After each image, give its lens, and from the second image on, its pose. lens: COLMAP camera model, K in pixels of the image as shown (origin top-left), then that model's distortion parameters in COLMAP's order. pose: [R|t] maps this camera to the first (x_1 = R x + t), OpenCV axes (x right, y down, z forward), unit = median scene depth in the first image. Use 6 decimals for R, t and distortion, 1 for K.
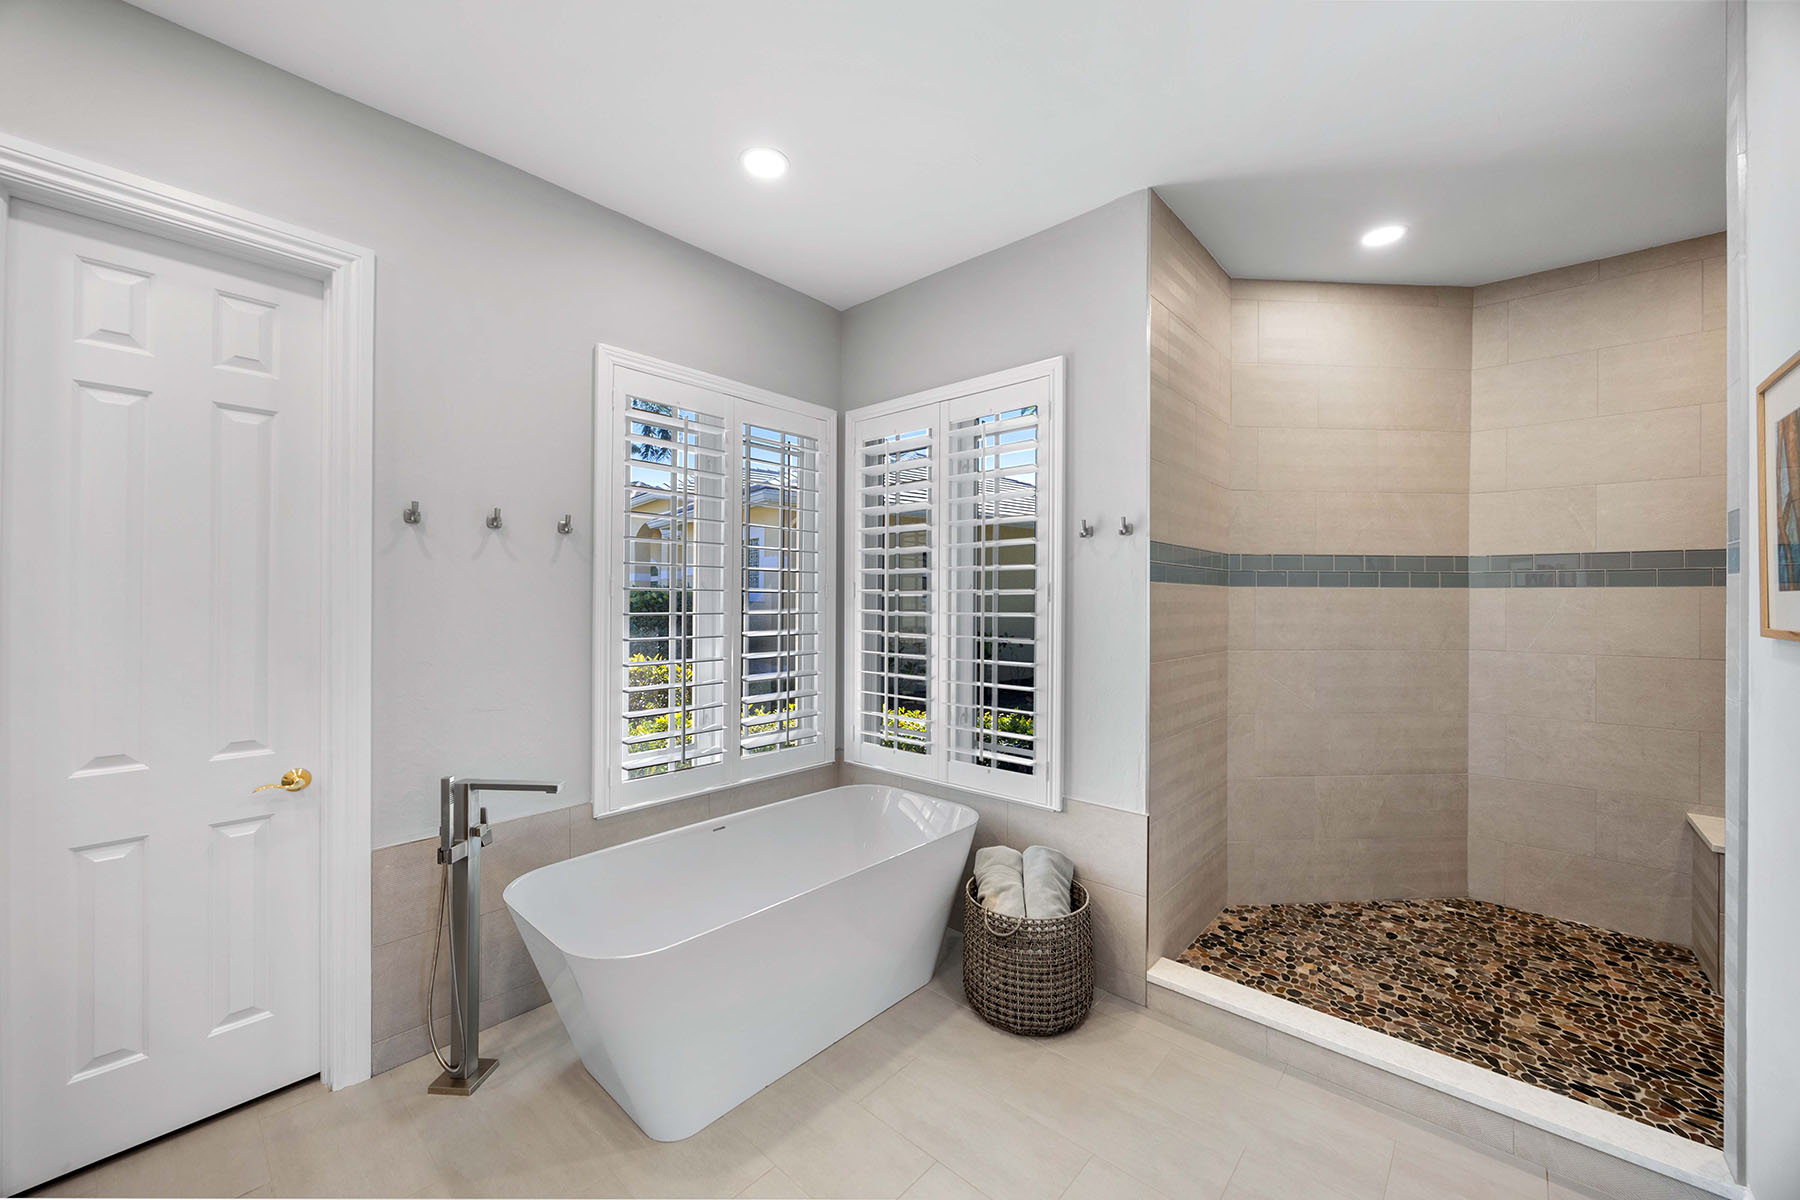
lens RADIAL K [[675.7, 0, 899.9], [0, 675.7, 595.7], [0, 0, 1]] dist [0.000368, -0.000265]
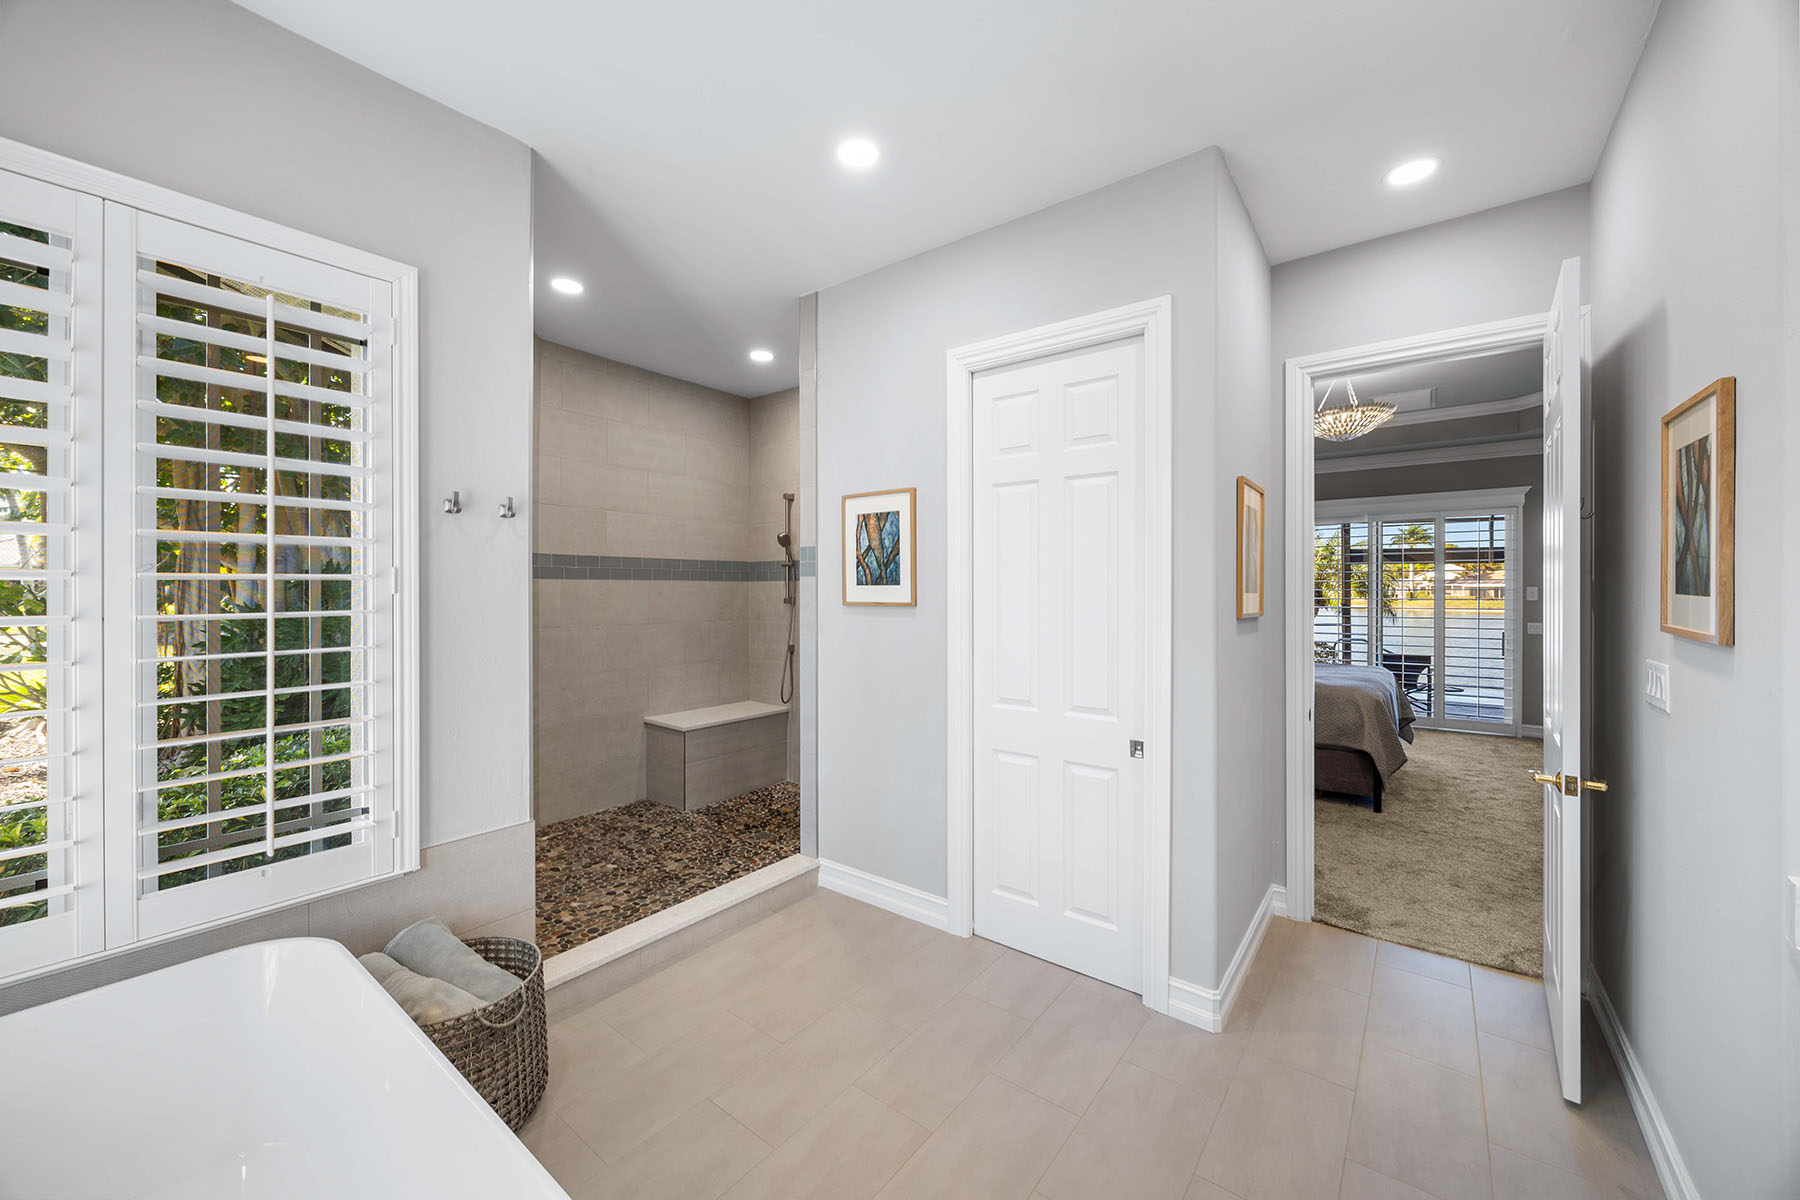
lens RADIAL K [[675.7, 0, 899.9], [0, 675.7, 595.7], [0, 0, 1]] dist [0.000368, -0.000265]
pose [[-0.052193, -0.015667, 0.998514, -0.584857], [-0.006717, 0.999860, 0.015337, -0.006390], [-0.998614, -0.005906, -0.052291, 0.536111]]
